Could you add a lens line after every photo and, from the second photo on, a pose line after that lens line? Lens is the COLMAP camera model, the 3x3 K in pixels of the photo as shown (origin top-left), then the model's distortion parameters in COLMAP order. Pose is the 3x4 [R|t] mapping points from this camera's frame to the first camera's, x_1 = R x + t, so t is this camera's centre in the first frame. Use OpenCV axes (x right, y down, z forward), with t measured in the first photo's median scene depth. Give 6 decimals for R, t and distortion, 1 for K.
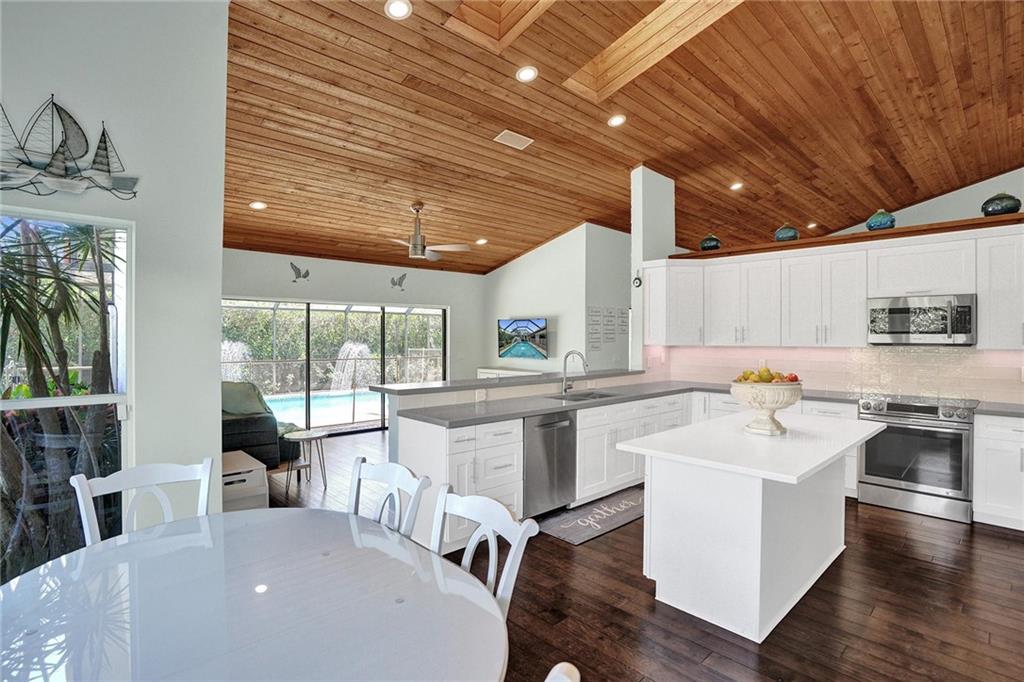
lens RADIAL K [[499.0, 0, 514.4], [0, 499.0, 332.3], [0, 0, 1]] dist [-0.070104, 0.028000]
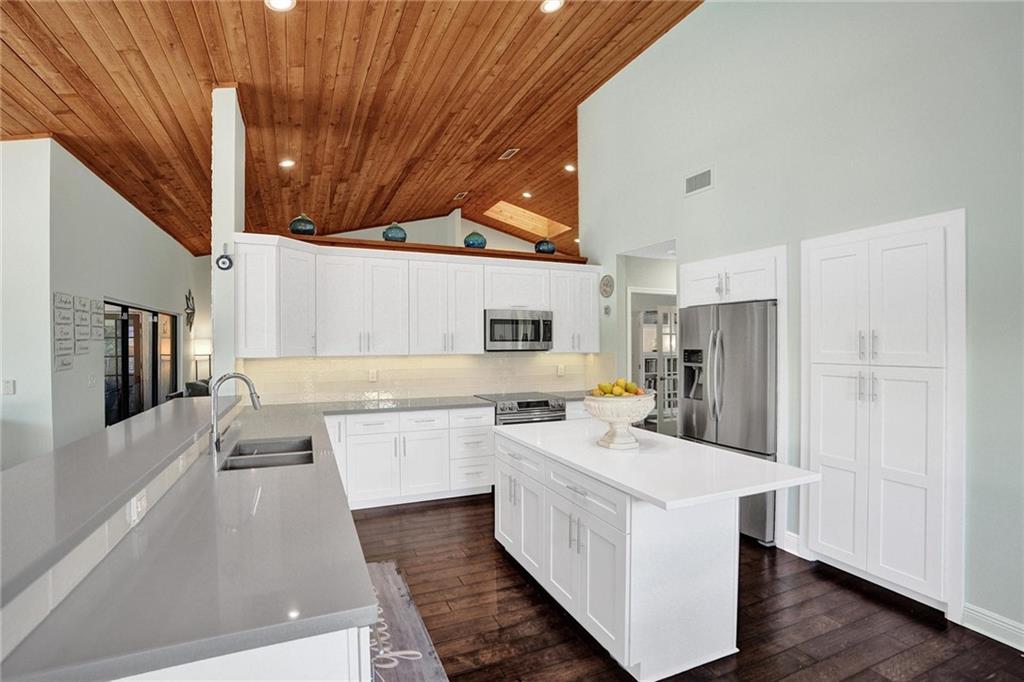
lens RADIAL K [[485.7, 0, 510.9], [0, 485.7, 345.4], [0, 0, 1]] dist [-0.067188, 0.024519]
pose [[0.330686, -0.009675, 0.943691, -0.219540], [-0.006056, 0.999905, 0.012374, -0.001246], [-0.943721, -0.009806, 0.330596, 0.436175]]
